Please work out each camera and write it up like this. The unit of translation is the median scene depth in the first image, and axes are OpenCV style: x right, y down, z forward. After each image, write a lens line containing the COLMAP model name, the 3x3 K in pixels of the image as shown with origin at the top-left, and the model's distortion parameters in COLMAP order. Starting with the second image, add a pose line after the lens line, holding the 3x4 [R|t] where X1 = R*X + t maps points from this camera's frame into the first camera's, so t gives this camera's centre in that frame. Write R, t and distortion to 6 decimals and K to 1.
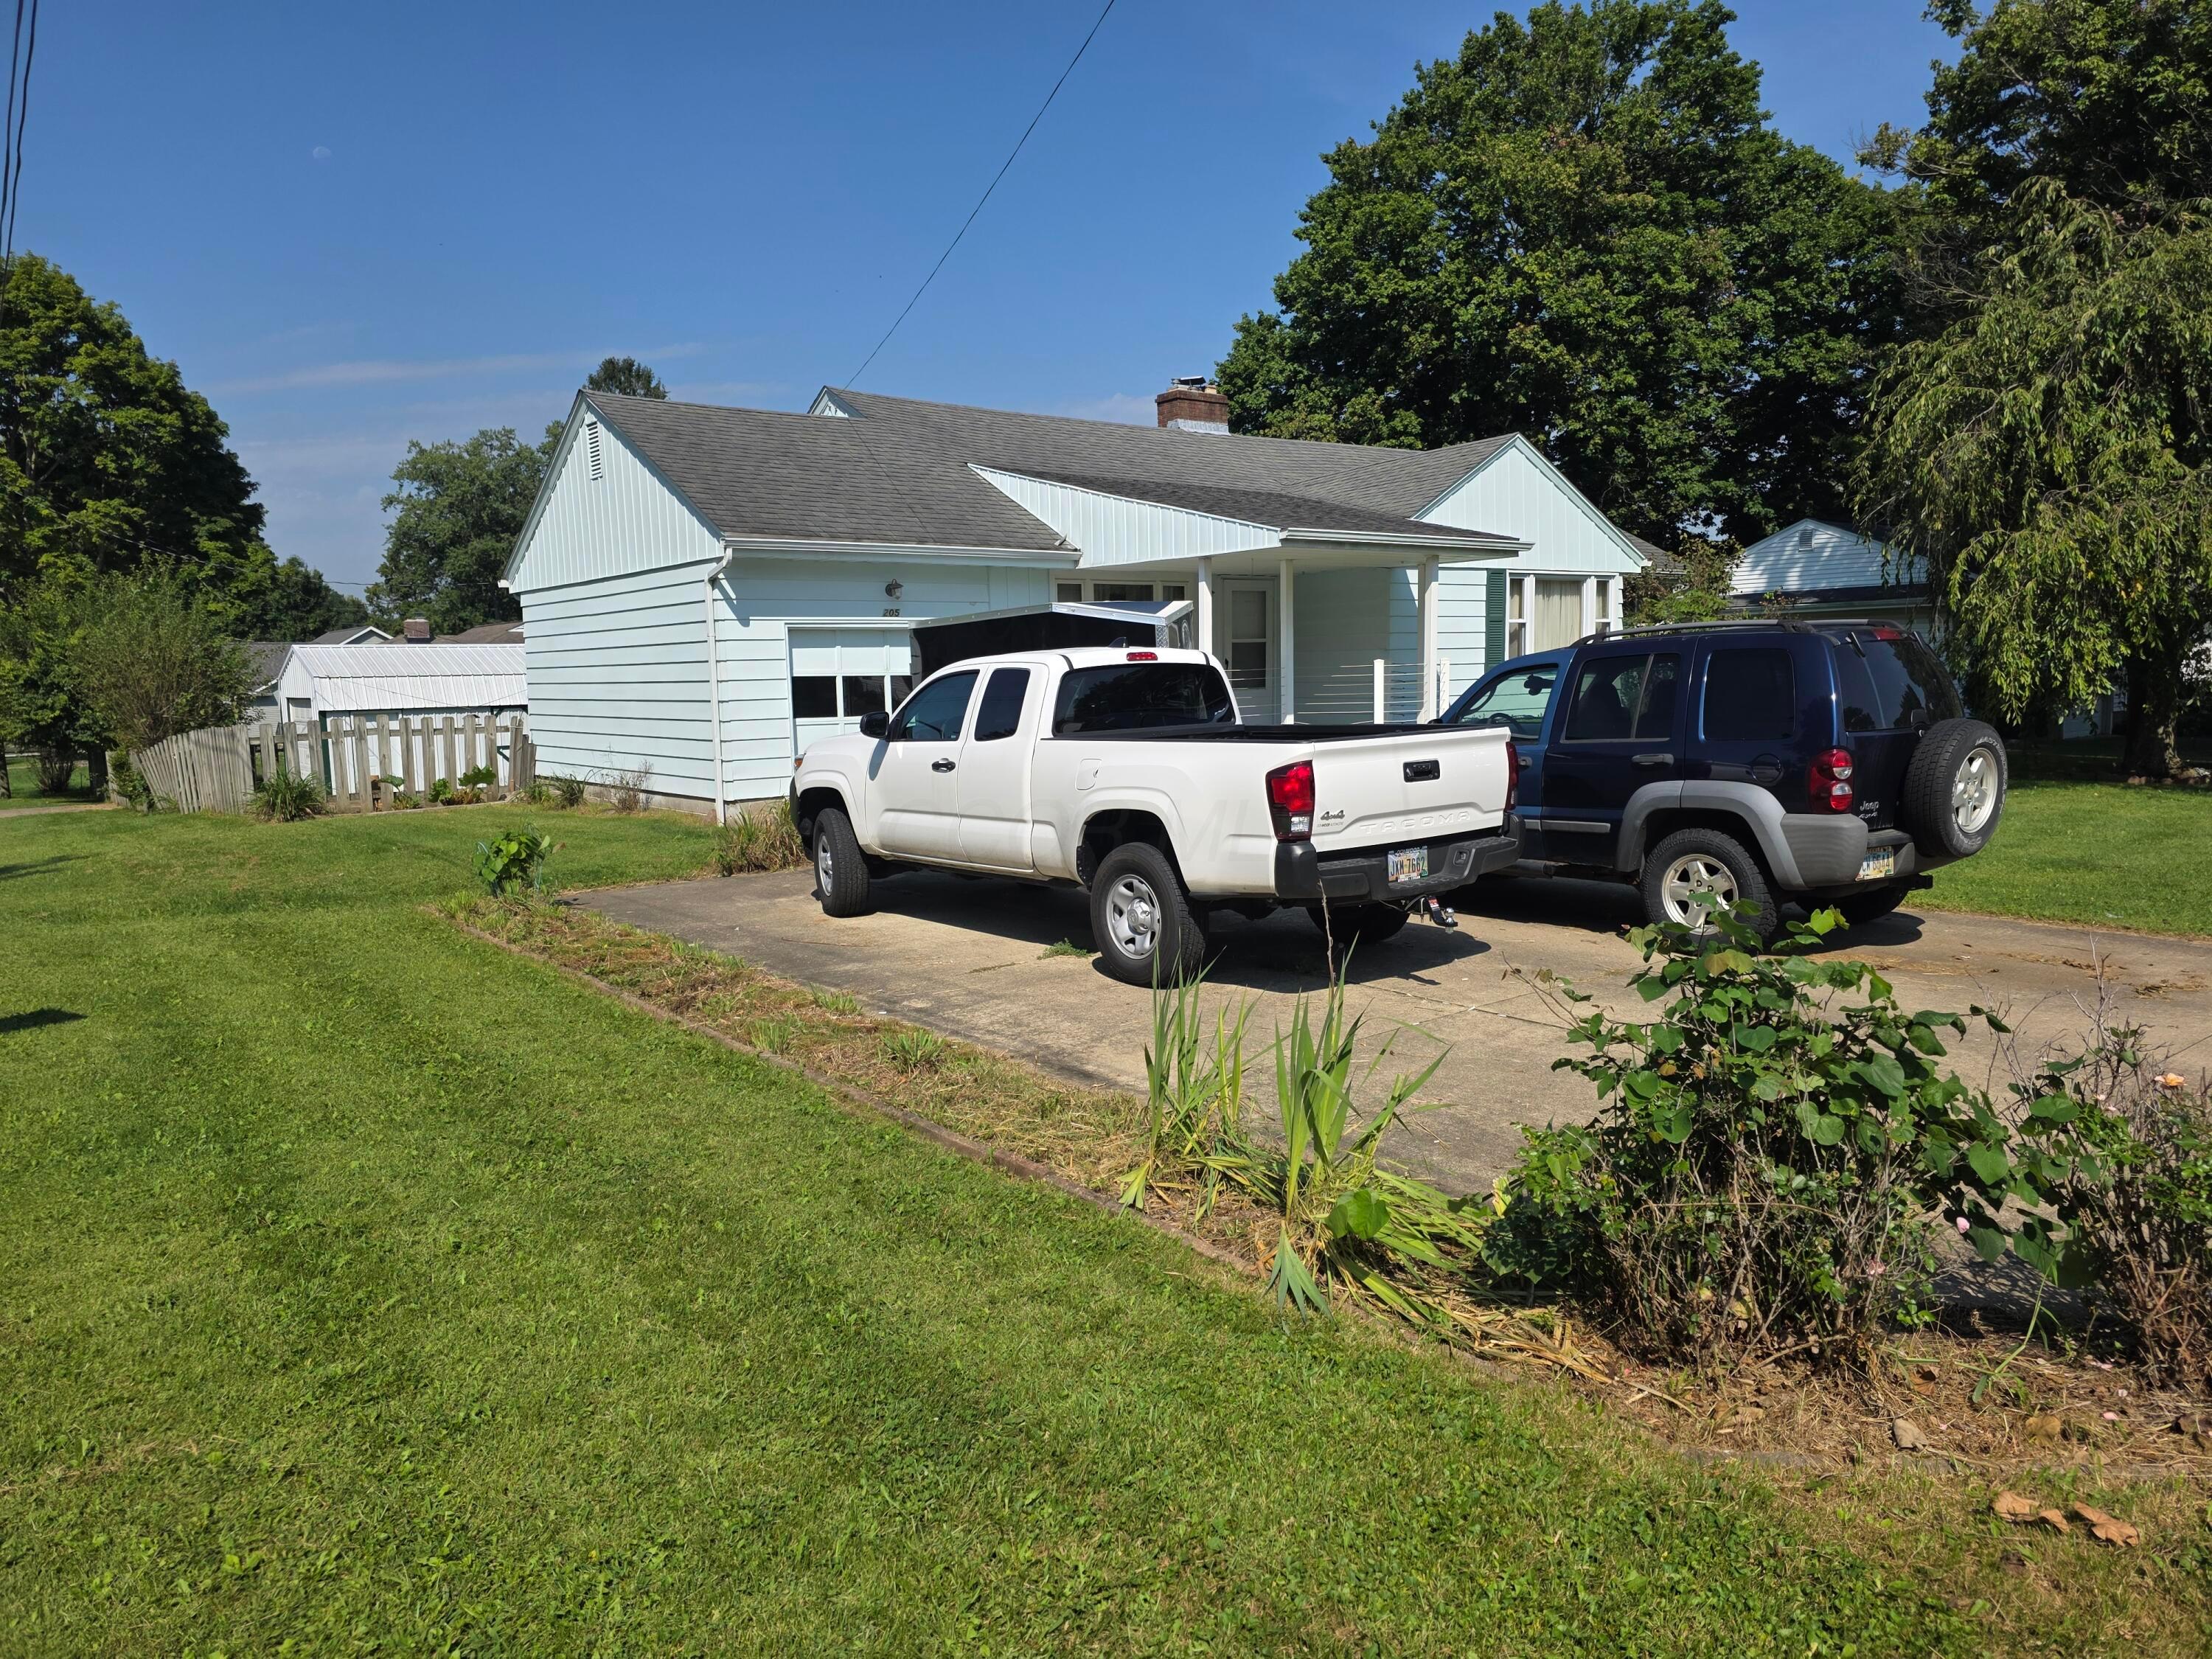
lens RADIAL K [[1493.3, 0, 1131.8], [0, 1493.3, 832.0], [0, 0, 1]] dist [0.057645, -0.055827]
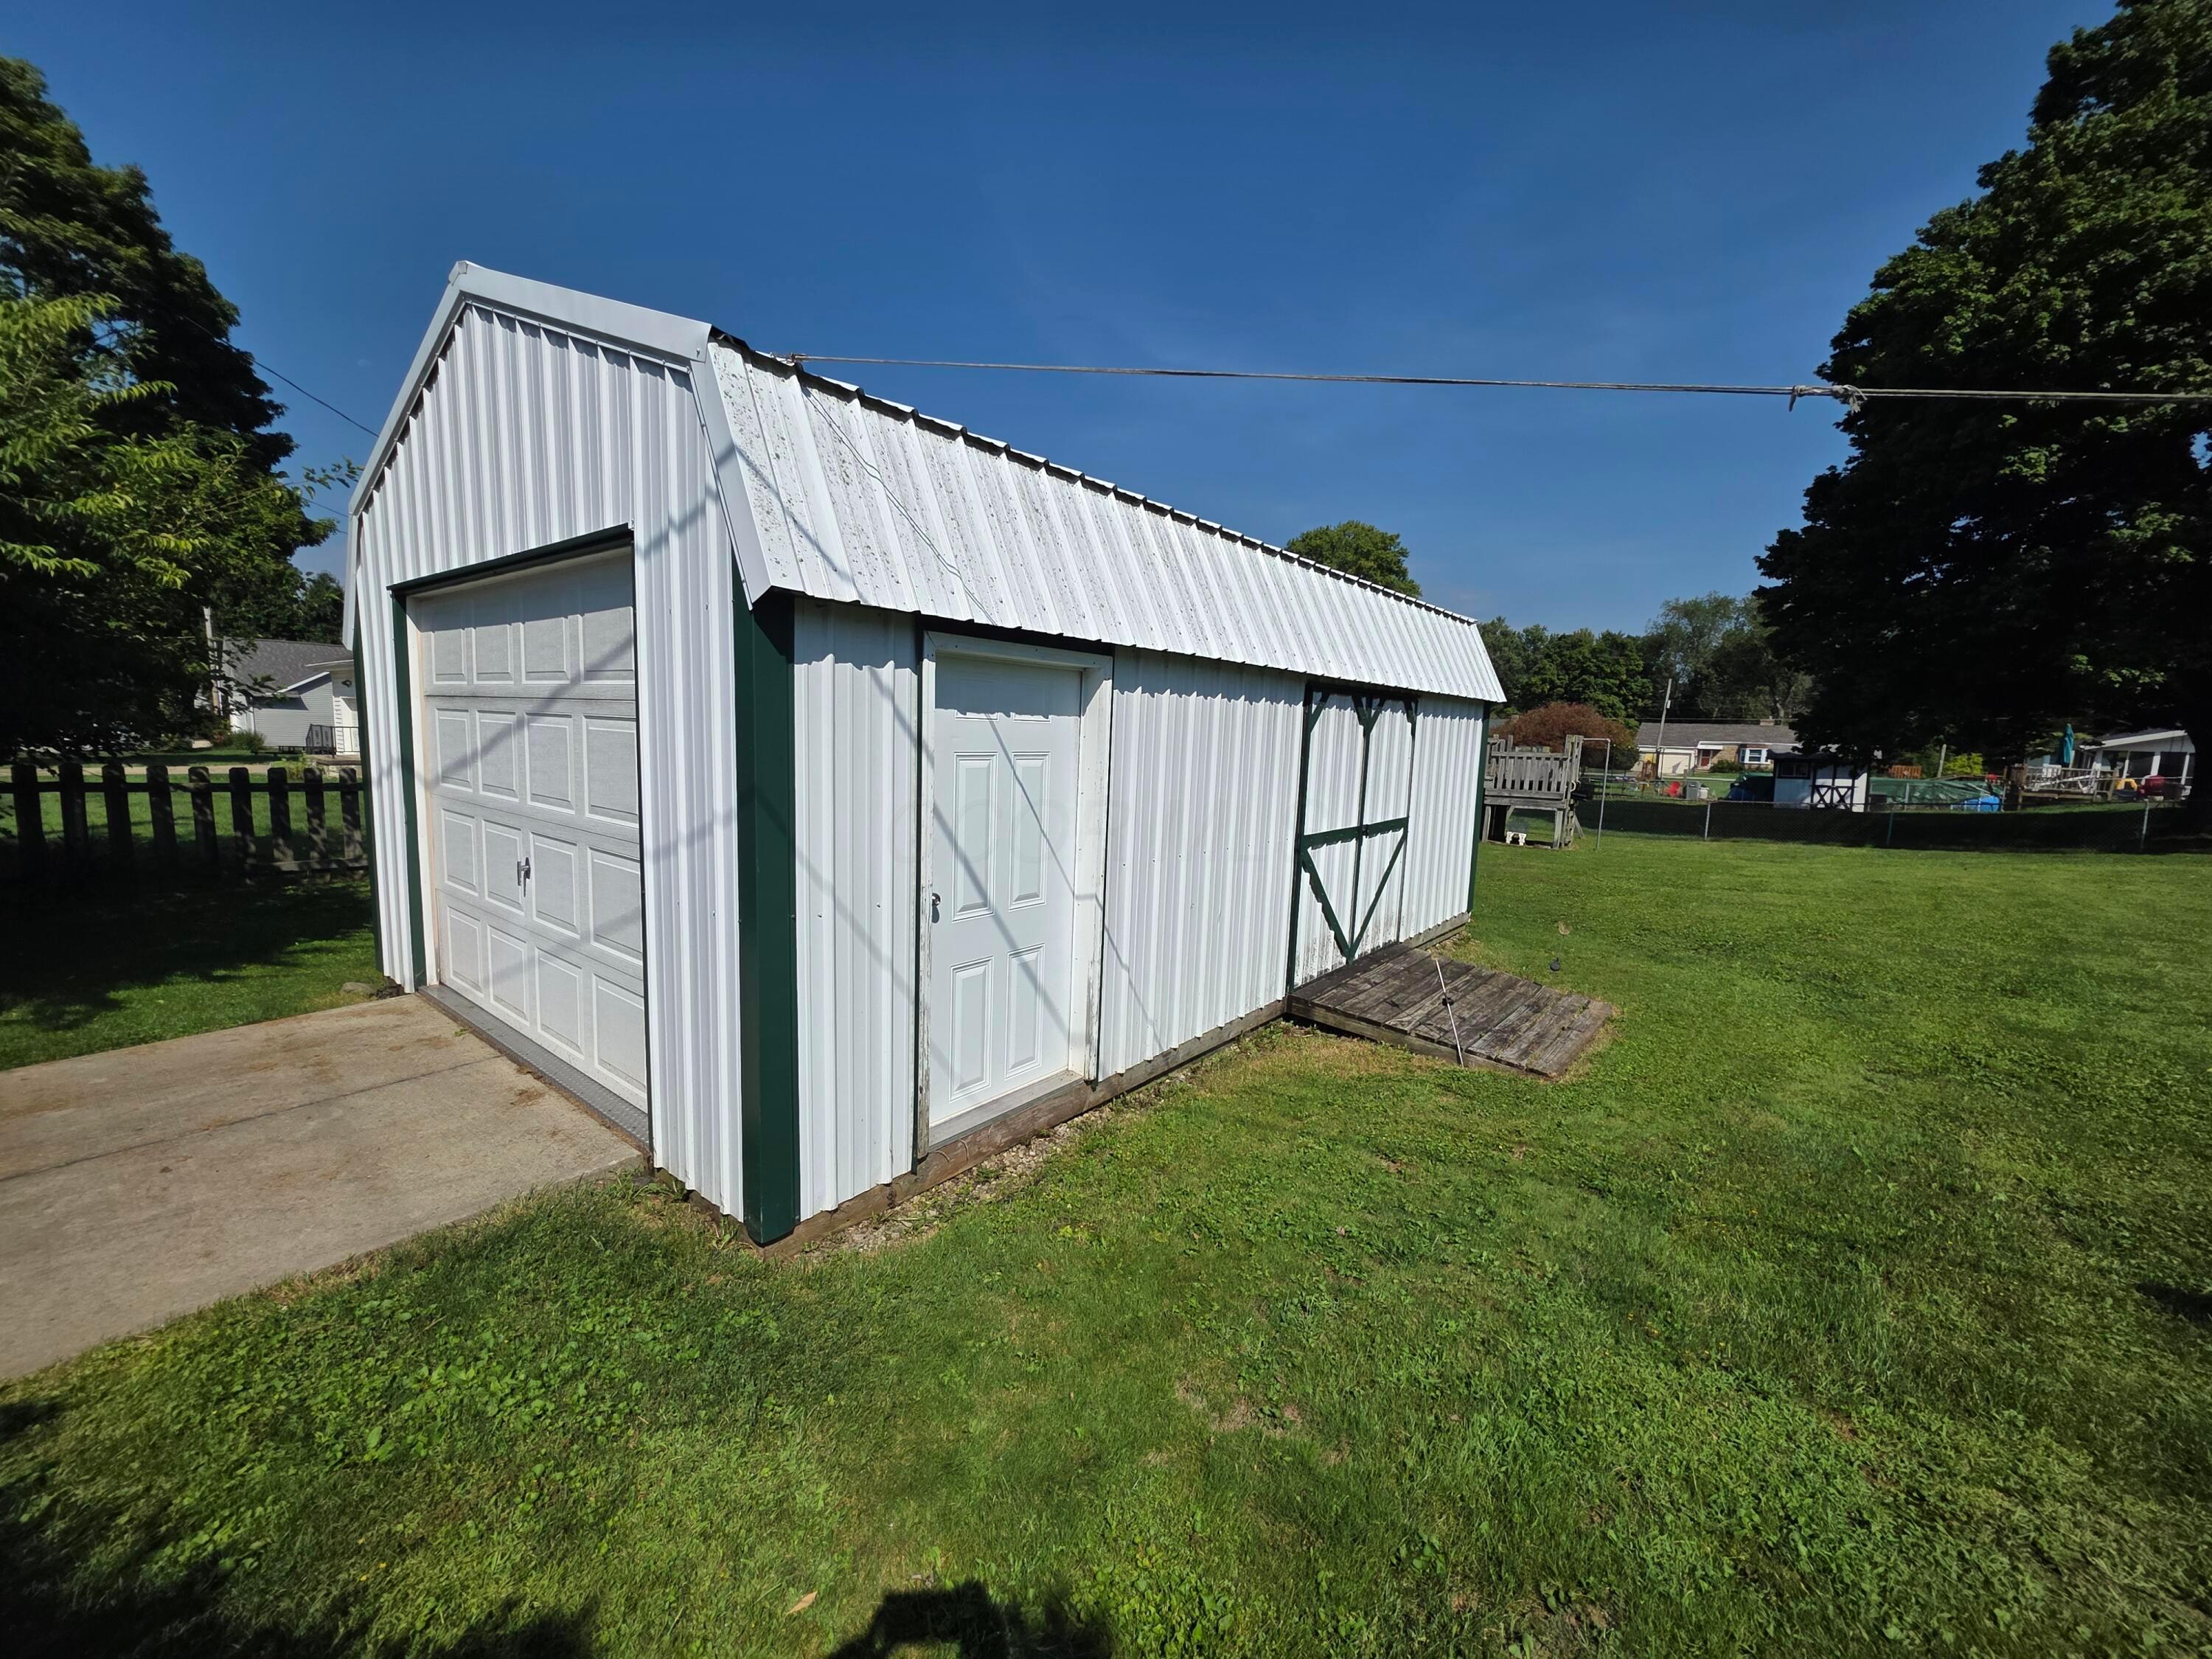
lens RADIAL K [[896.3, 0, 1094.1], [0, 896.3, 843.1], [0, 0, 1]] dist [0.000652, -0.000062]
pose [[0.977517, 0.025922, 0.209256, -0.418225], [-0.029441, 0.999472, 0.013719, -0.049018], [-0.208790, -0.019572, 0.977765, 0.733139]]
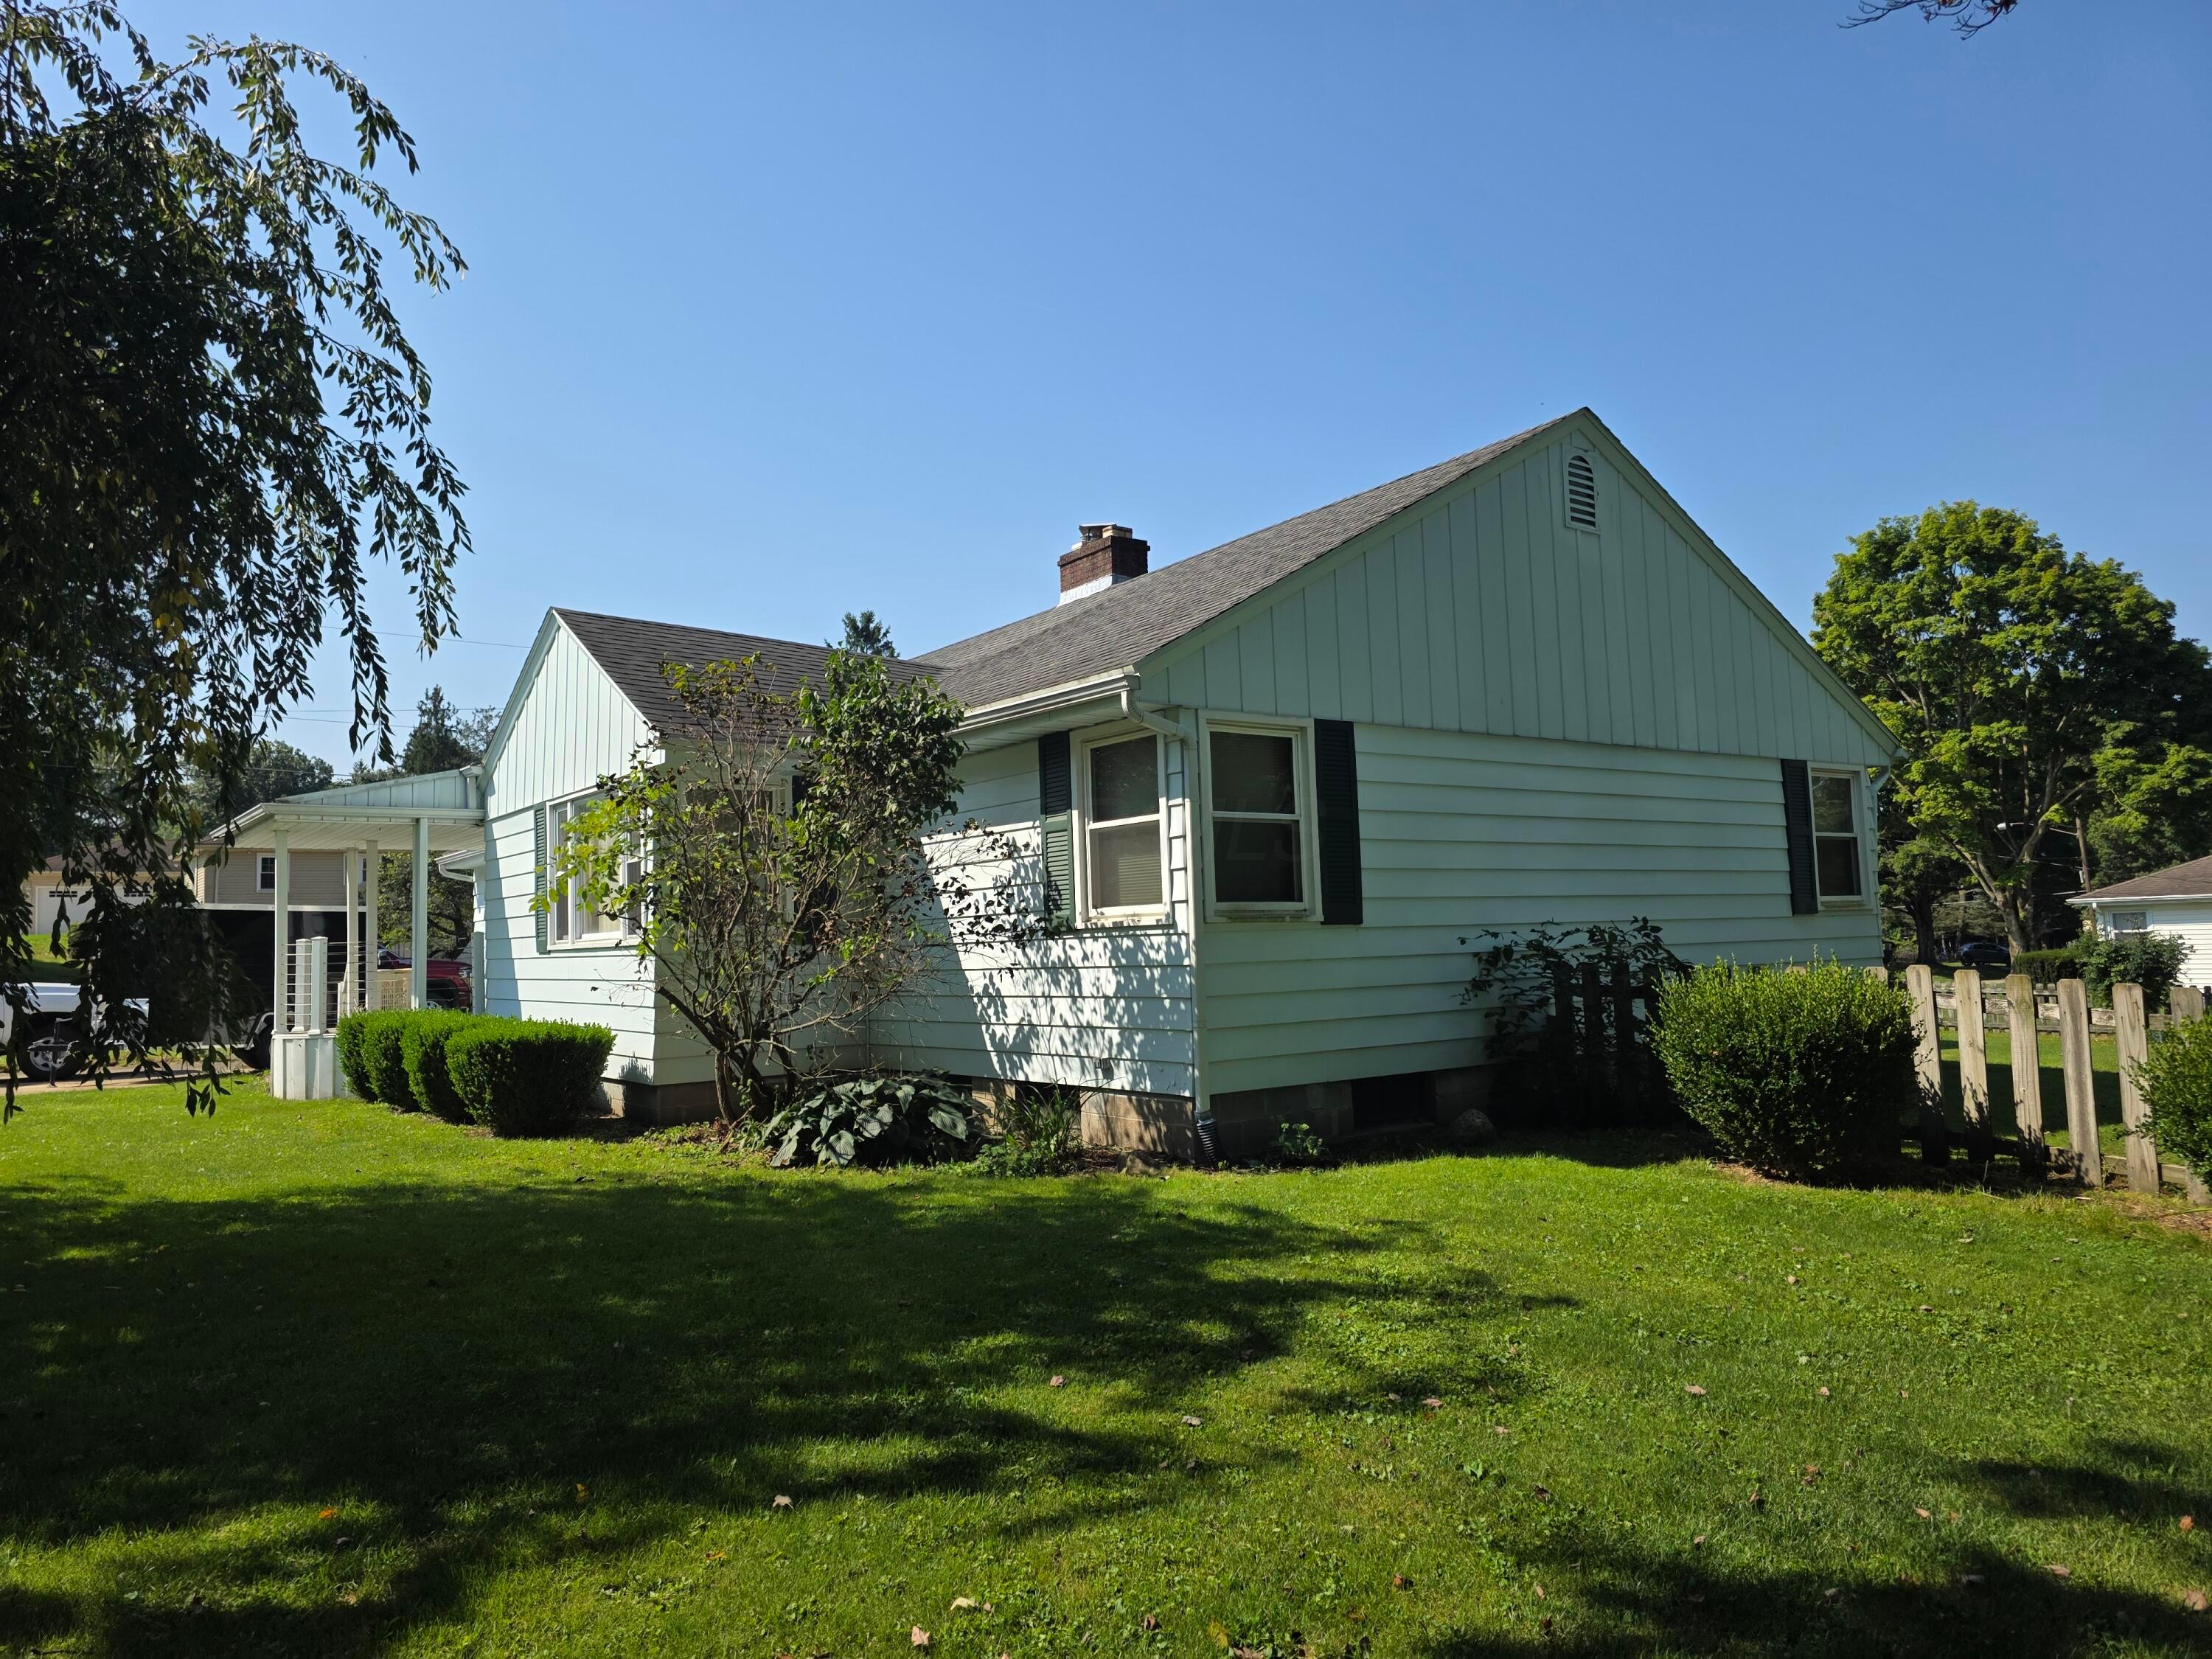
lens RADIAL K [[1493.3, 0, 1072.0], [0, 1493.3, 830.4], [0, 0, 1]] dist [0.057645, -0.055827]
pose [[-0.049906, -0.054162, -0.997284, 0.456147], [-0.079270, 0.995593, -0.050104, -0.071801], [0.995603, 0.076554, -0.053980, 0.629432]]
